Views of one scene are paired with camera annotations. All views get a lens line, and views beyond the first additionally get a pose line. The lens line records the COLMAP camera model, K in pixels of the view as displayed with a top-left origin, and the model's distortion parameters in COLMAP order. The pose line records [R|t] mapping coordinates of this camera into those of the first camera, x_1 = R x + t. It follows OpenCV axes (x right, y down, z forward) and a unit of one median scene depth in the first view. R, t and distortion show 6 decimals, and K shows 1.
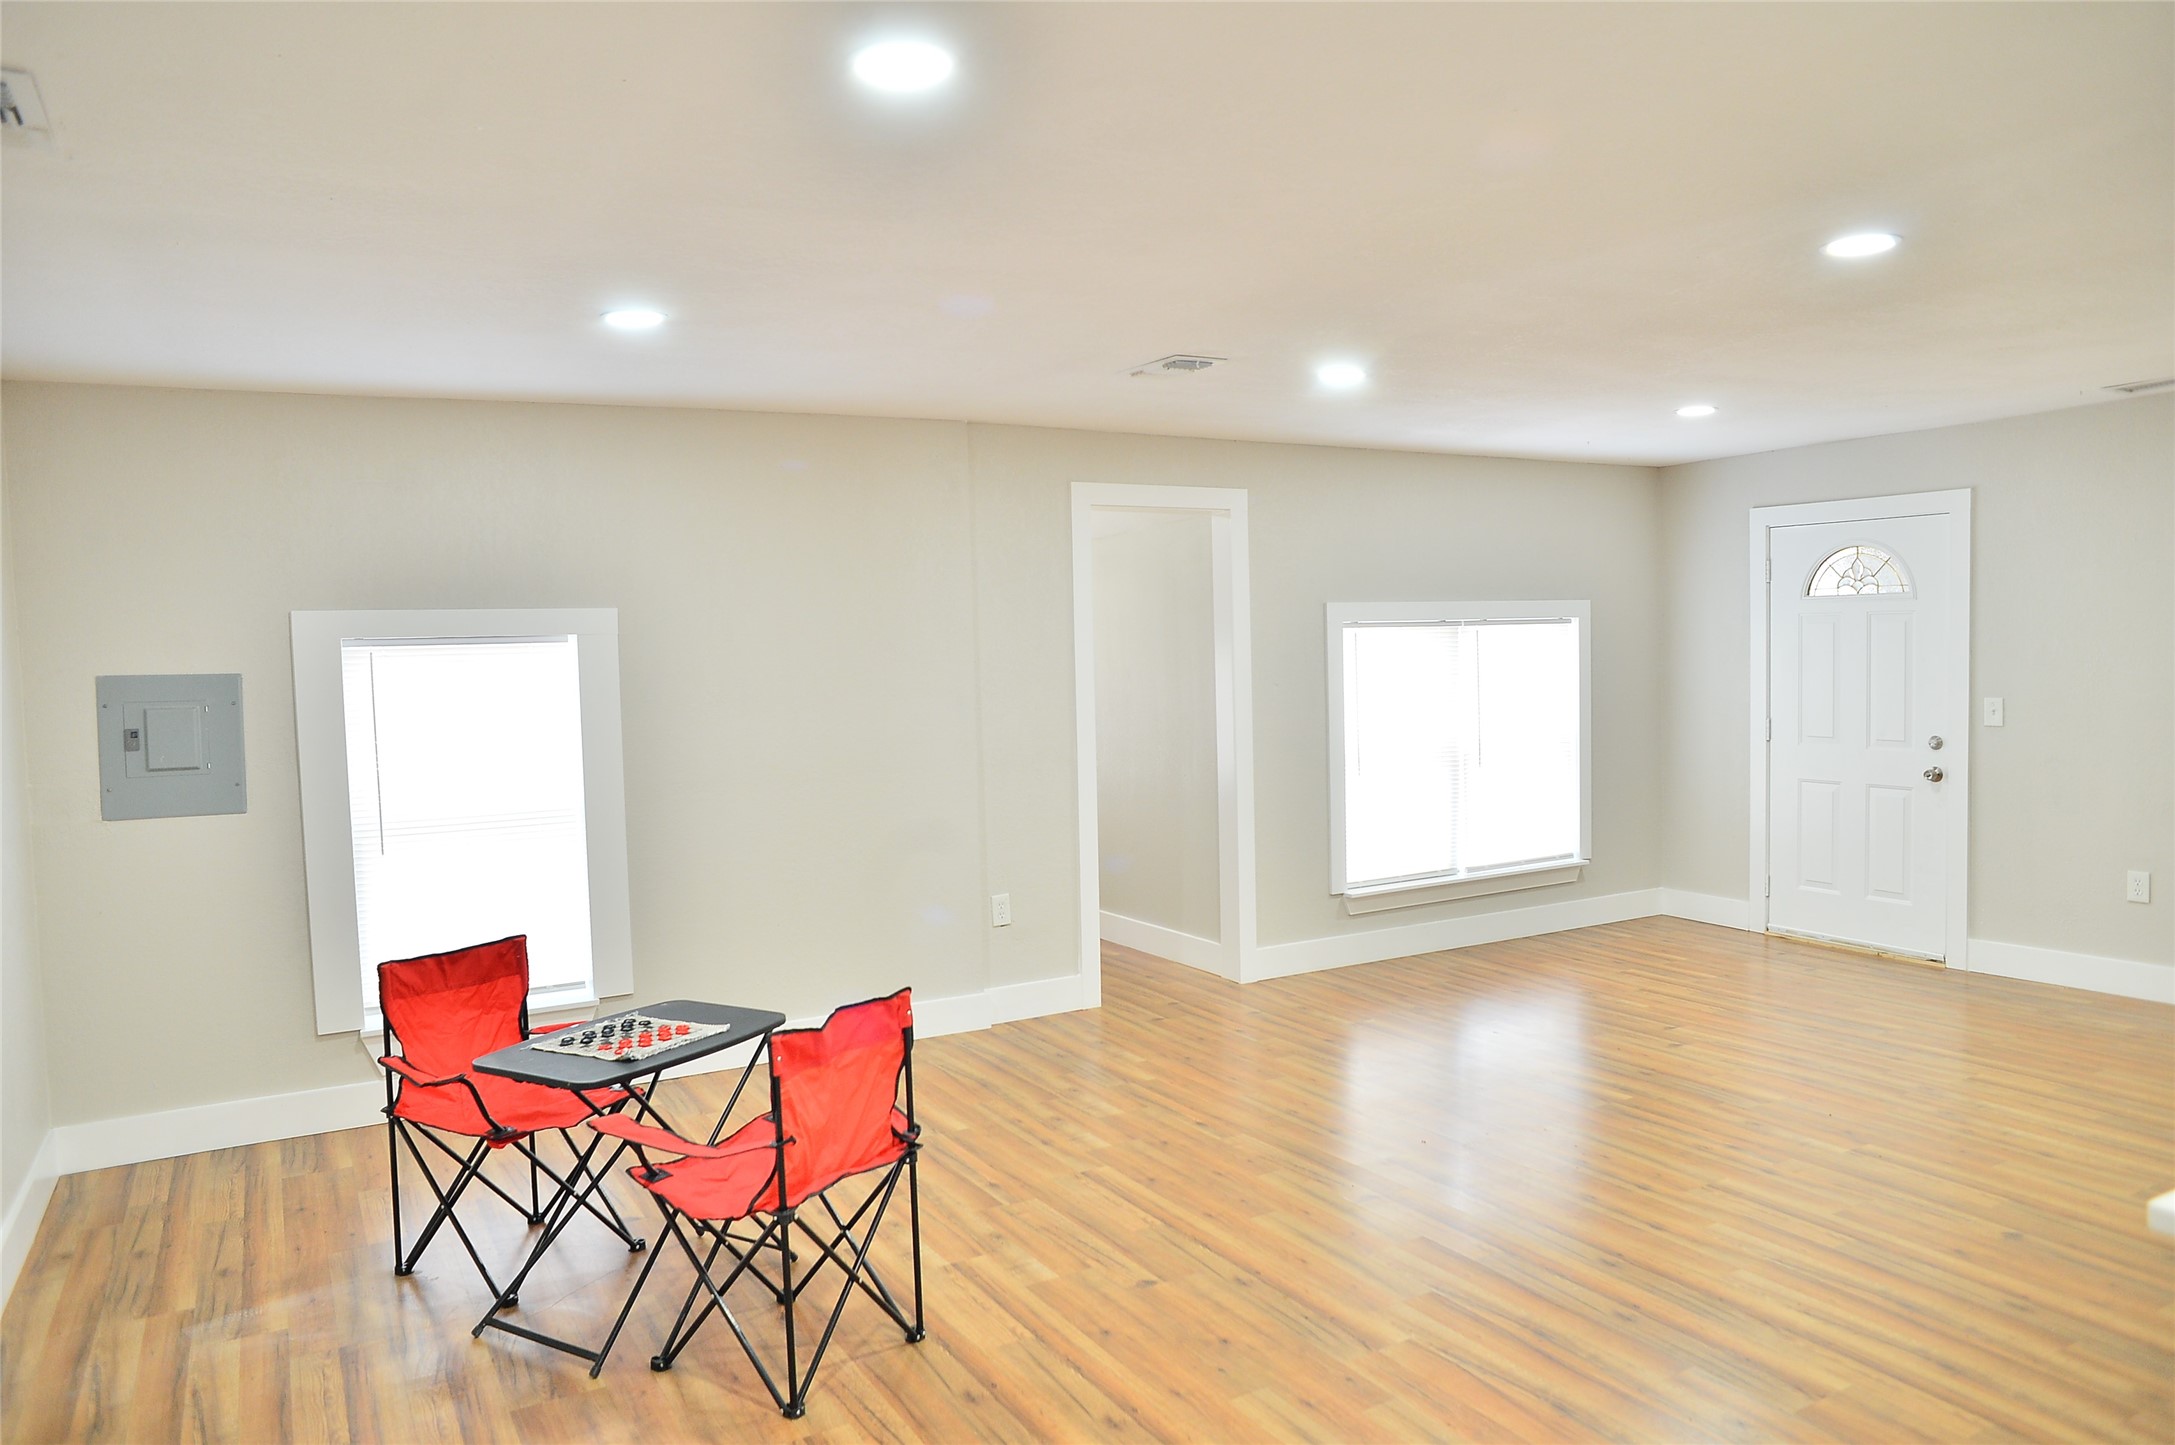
lens RADIAL K [[1474.1, 0, 1081.7], [0, 1474.1, 725.9], [0, 0, 1]] dist [-0.077217, 0.062564]
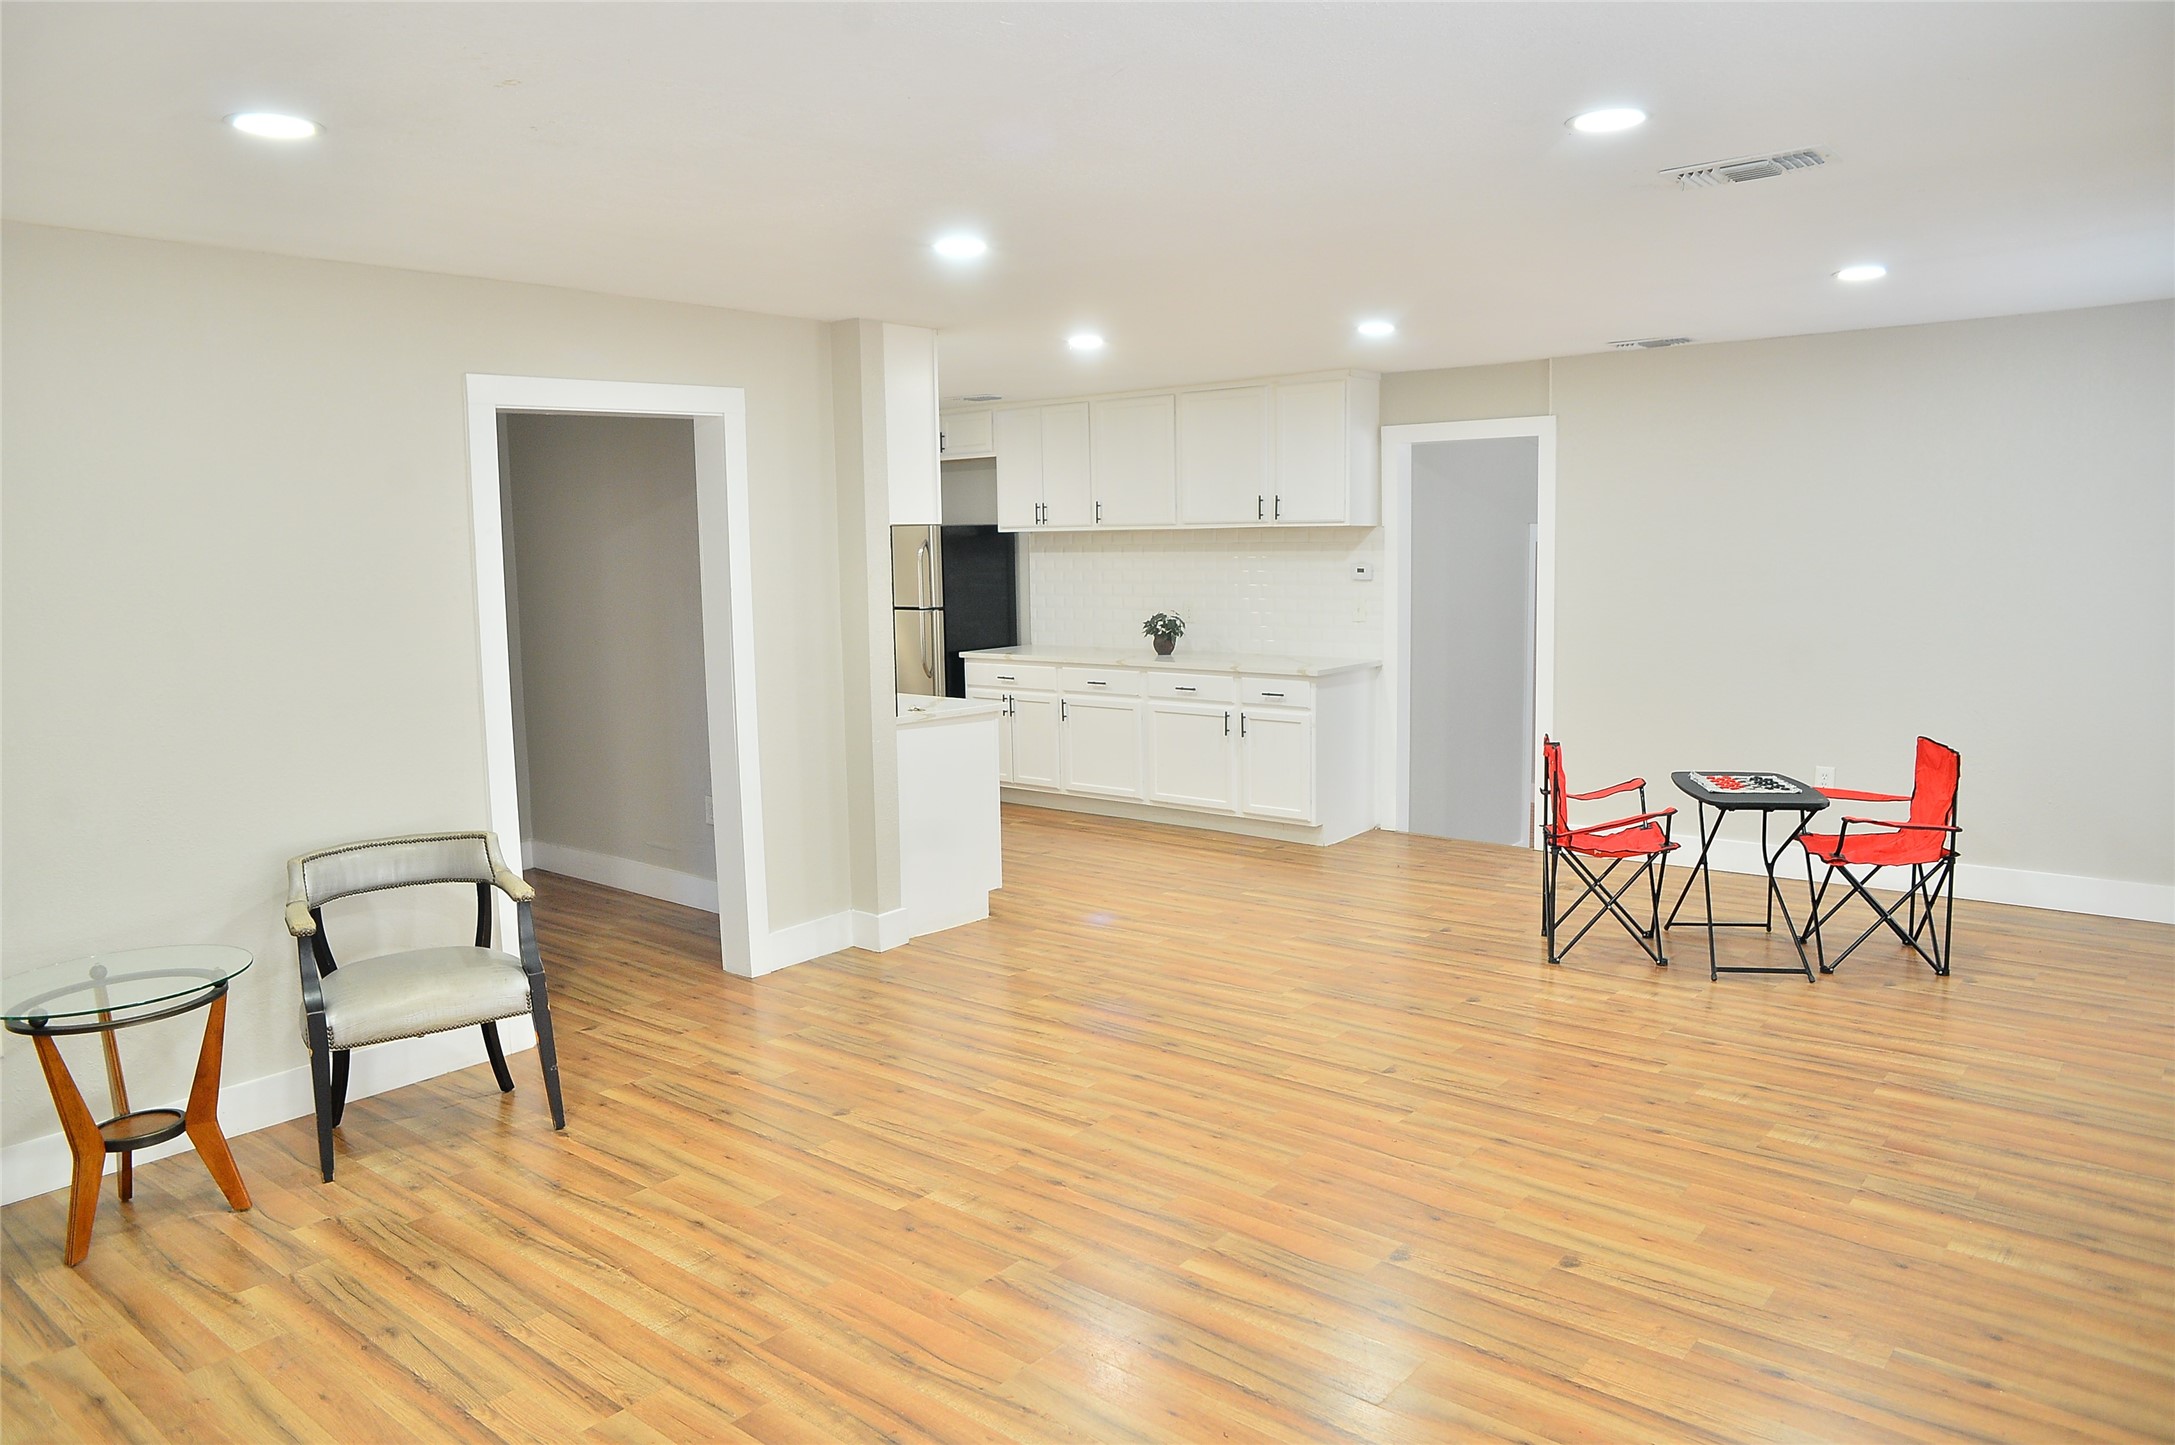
lens RADIAL K [[1474.1, 0, 1081.5], [0, 1474.1, 720.8], [0, 0, 1]] dist [-0.077217, 0.062564]
pose [[-0.938548, 0.089563, -0.333325, 0.743937], [0.028165, 0.982398, 0.184663, -0.137465], [0.343997, 0.163927, -0.924551, 1.869825]]
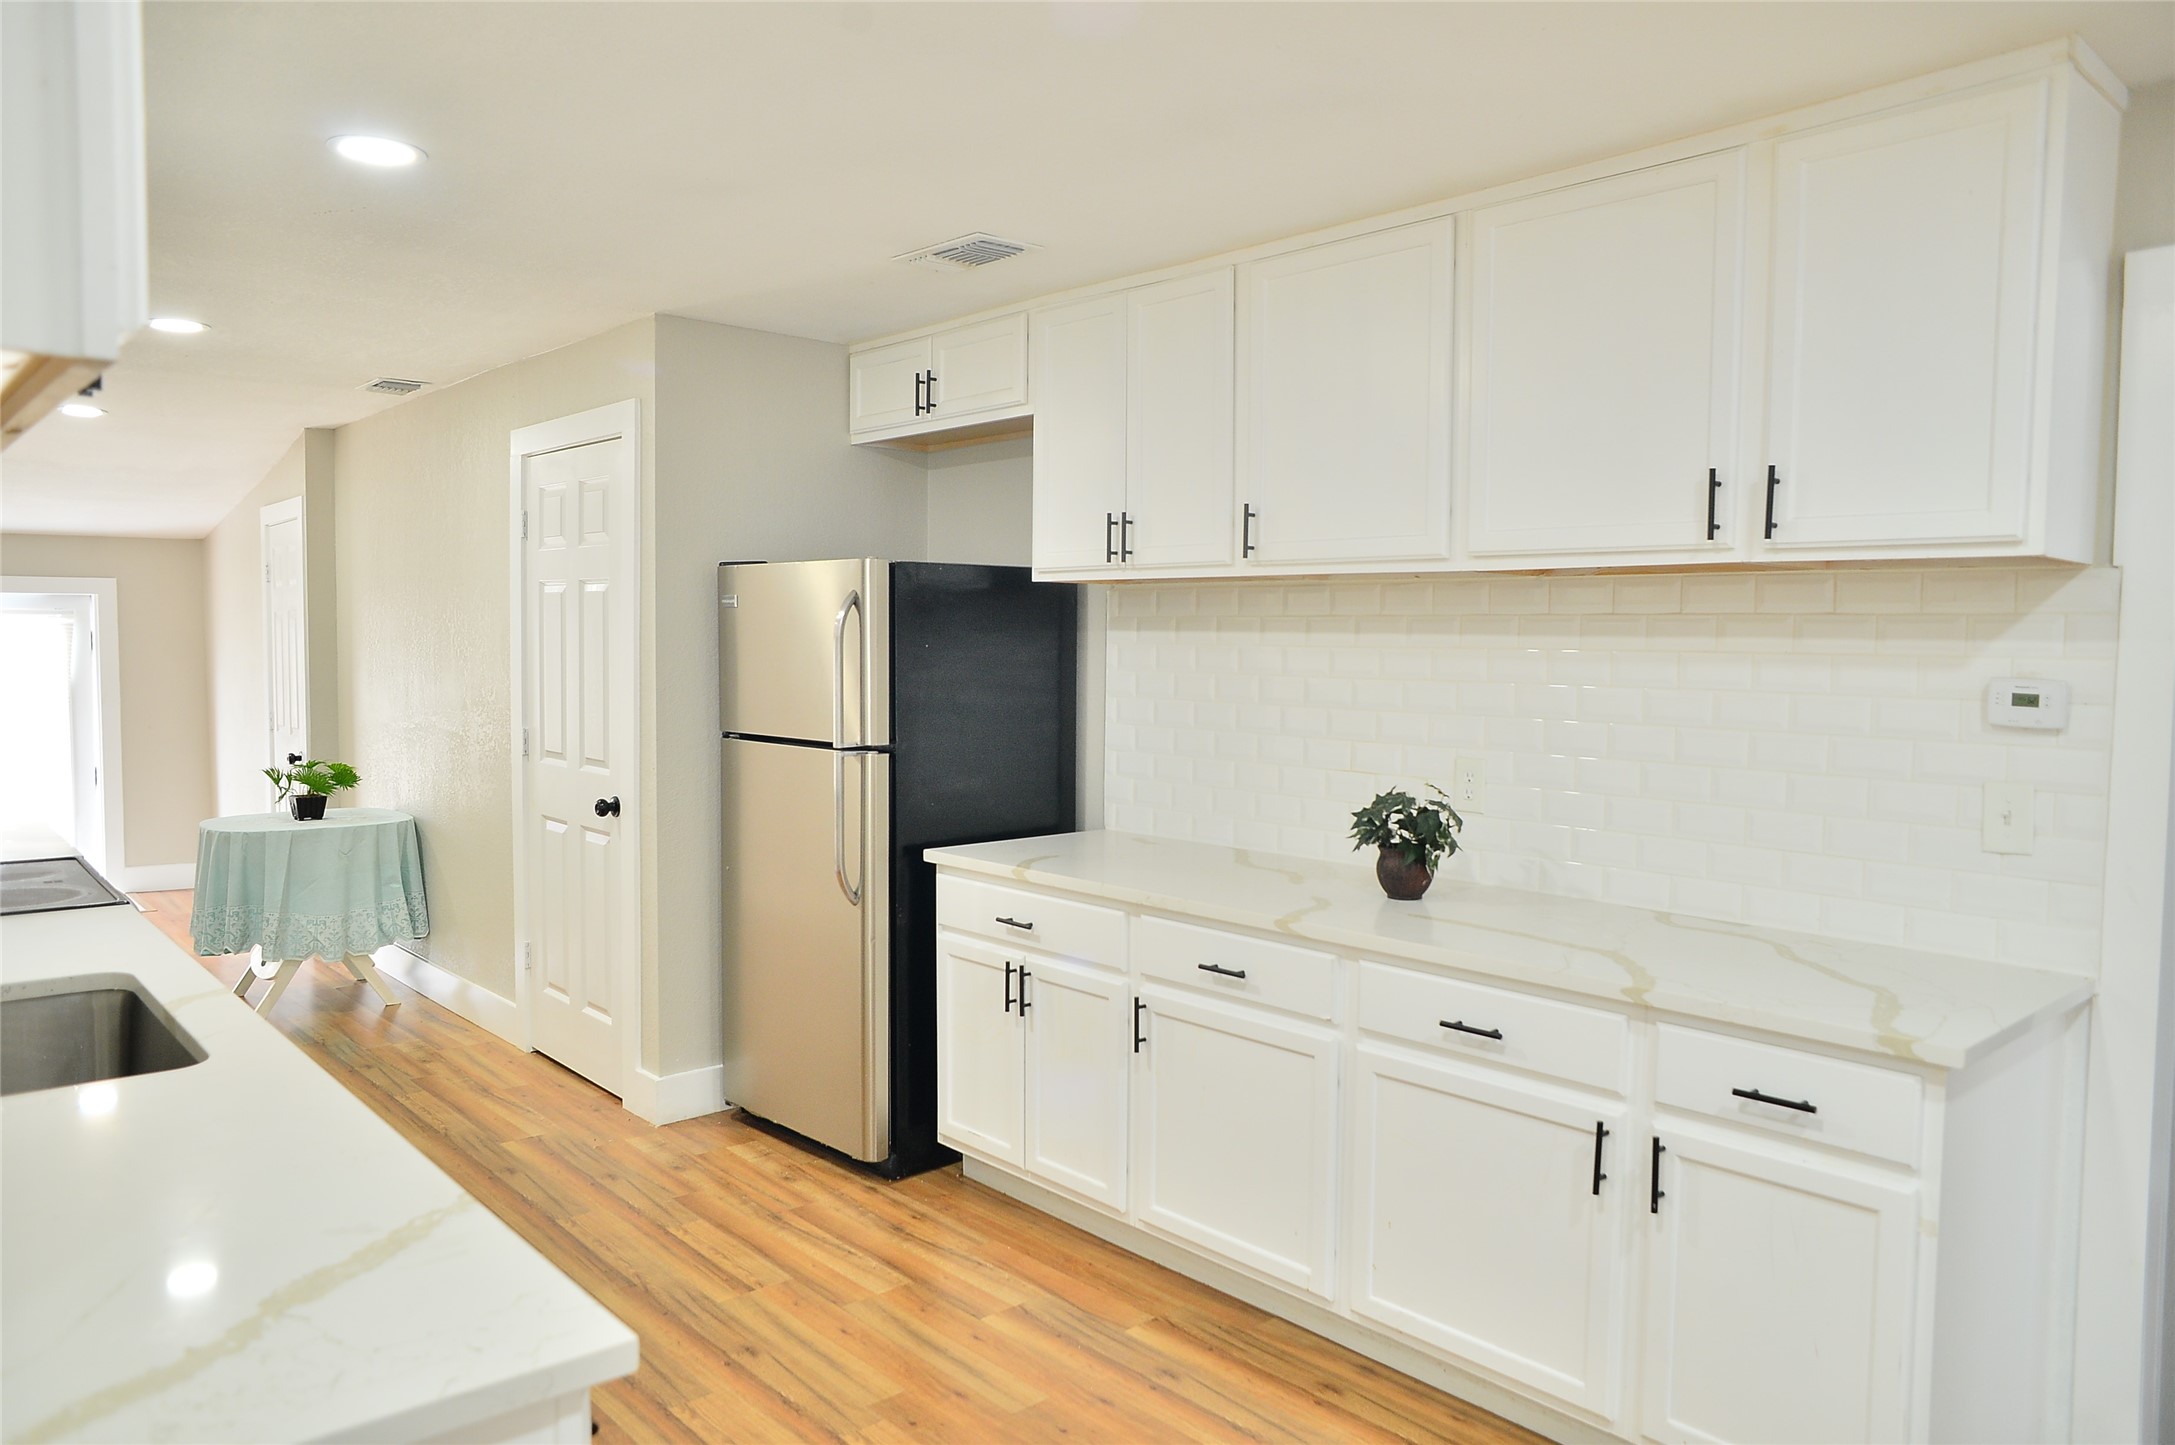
lens RADIAL K [[1474.1, 0, 1068.7], [0, 1474.1, 714.5], [0, 0, 1]] dist [-0.077217, 0.062564]
pose [[-0.980037, 0.030113, -0.196519, 0.695538], [0.008448, 0.993877, 0.110165, -0.126620], [0.198634, 0.106306, -0.974291, 1.751771]]
